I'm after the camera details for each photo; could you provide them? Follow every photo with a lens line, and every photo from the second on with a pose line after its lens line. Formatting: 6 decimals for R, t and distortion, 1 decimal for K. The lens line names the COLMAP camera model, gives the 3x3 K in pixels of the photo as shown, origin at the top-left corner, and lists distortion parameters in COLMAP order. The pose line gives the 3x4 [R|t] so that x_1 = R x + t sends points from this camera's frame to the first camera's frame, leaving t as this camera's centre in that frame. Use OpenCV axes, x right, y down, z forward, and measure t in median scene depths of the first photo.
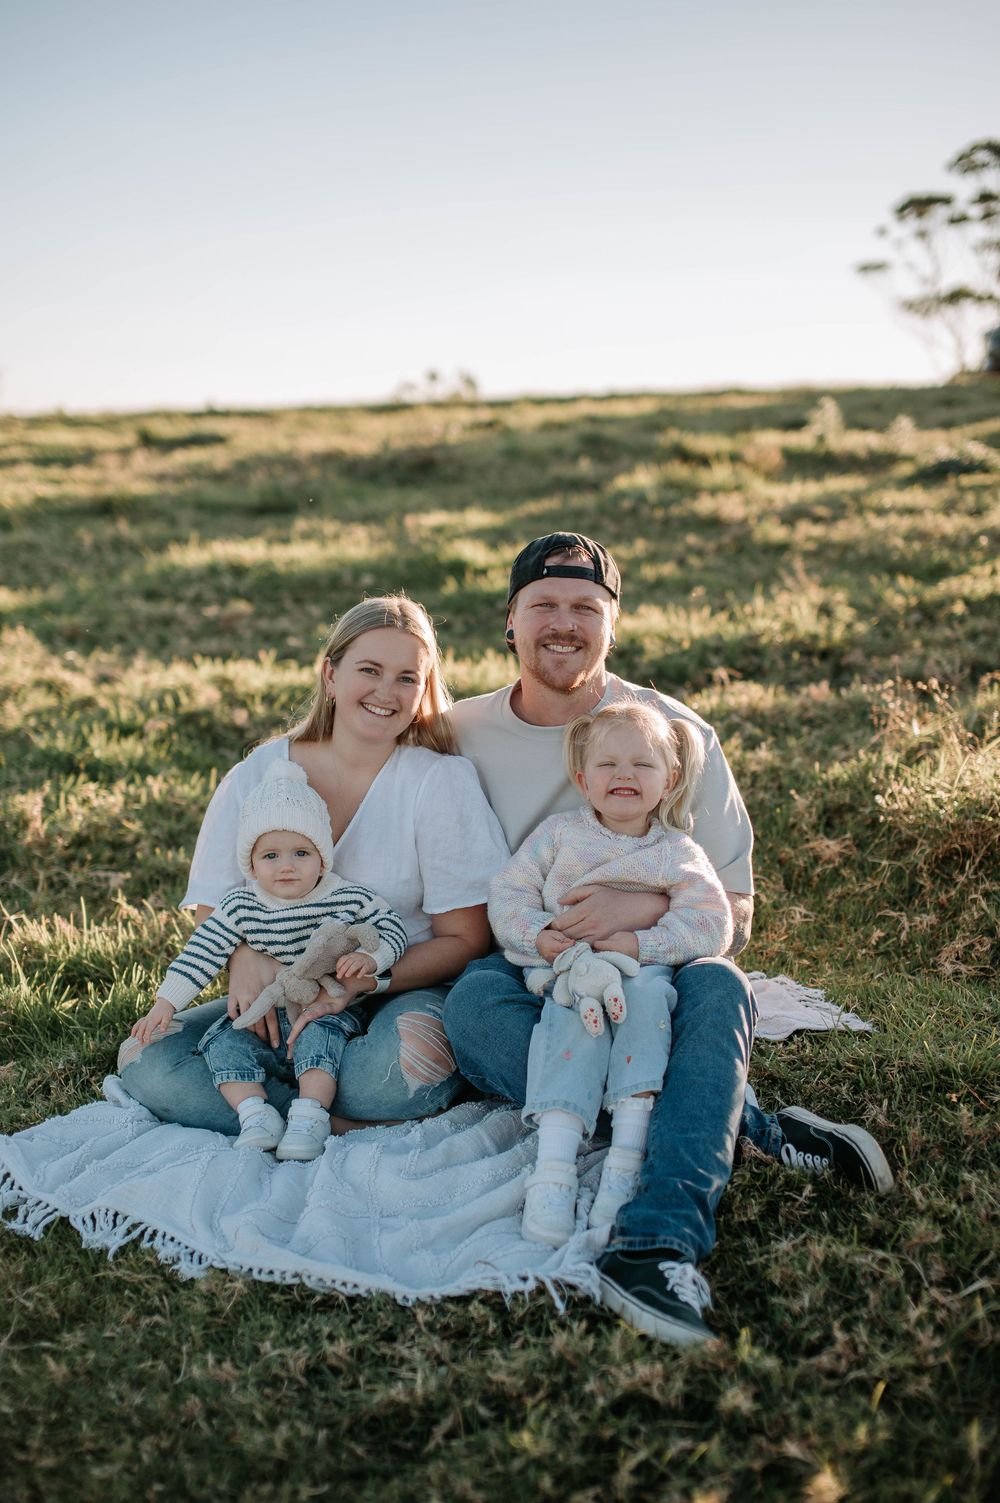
lens RADIAL K [[2152.1, 0, 505.9], [0, 2152.1, 749.8], [0, 0, 1]] dist [-0.077399, 0.000000]
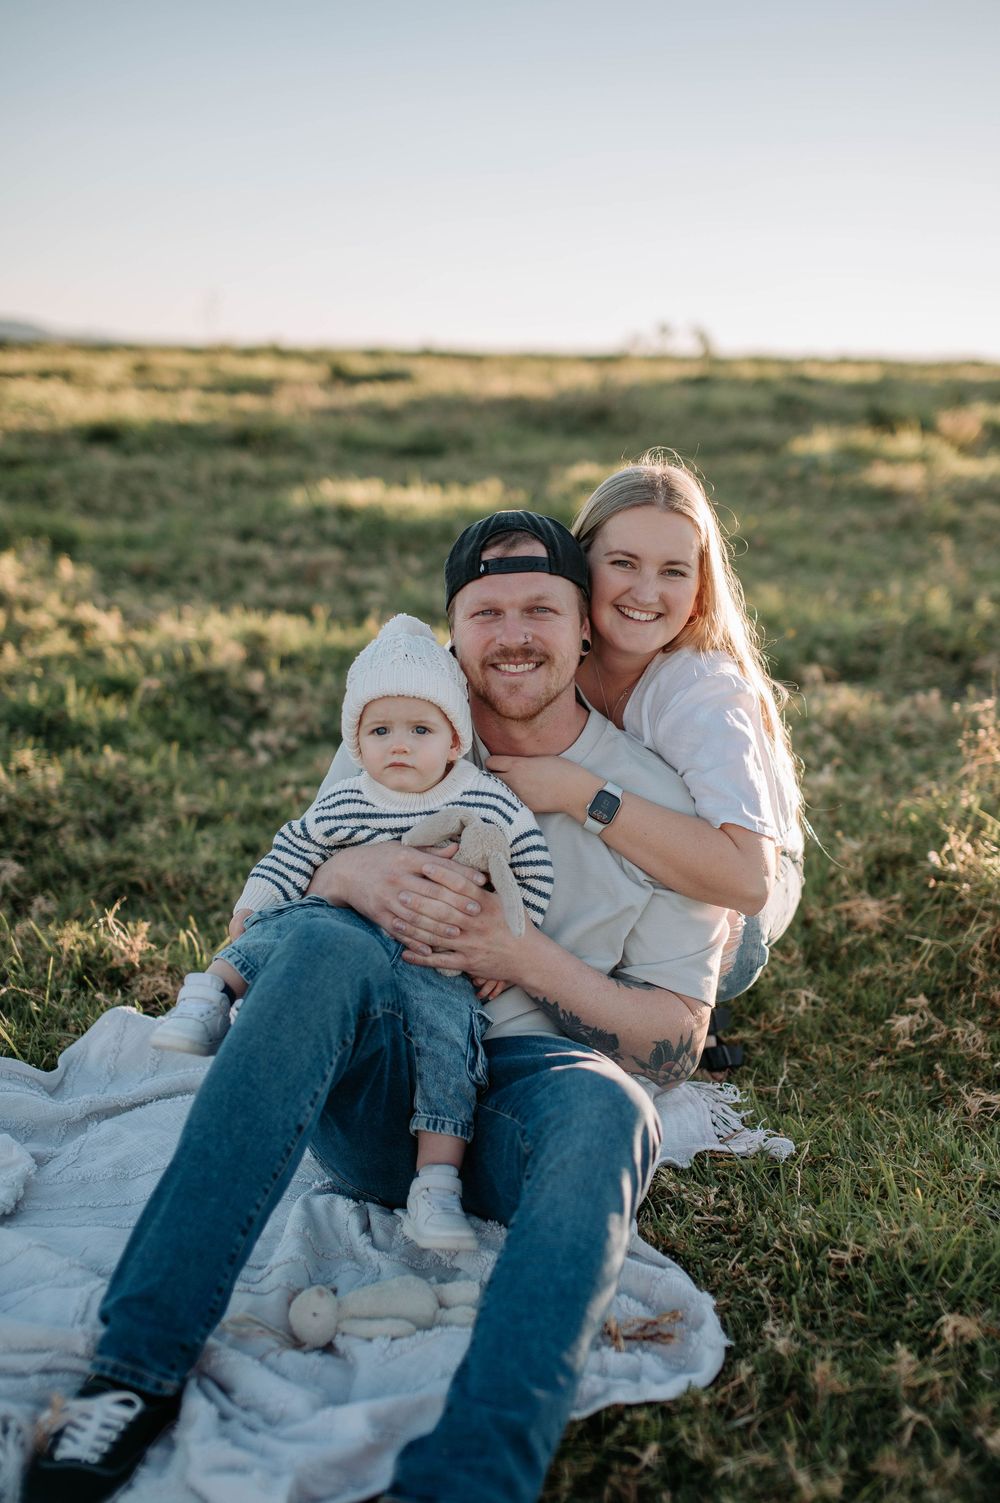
lens RADIAL K [[2152.1, 0, 507.8], [0, 2152.1, 753.3], [0, 0, 1]] dist [-0.077399, 0.000000]
pose [[0.991623, 0.076585, -0.104013, 0.071700], [-0.074318, 0.996908, 0.025503, -0.016361], [0.105644, -0.017559, 0.994249, 0.153323]]
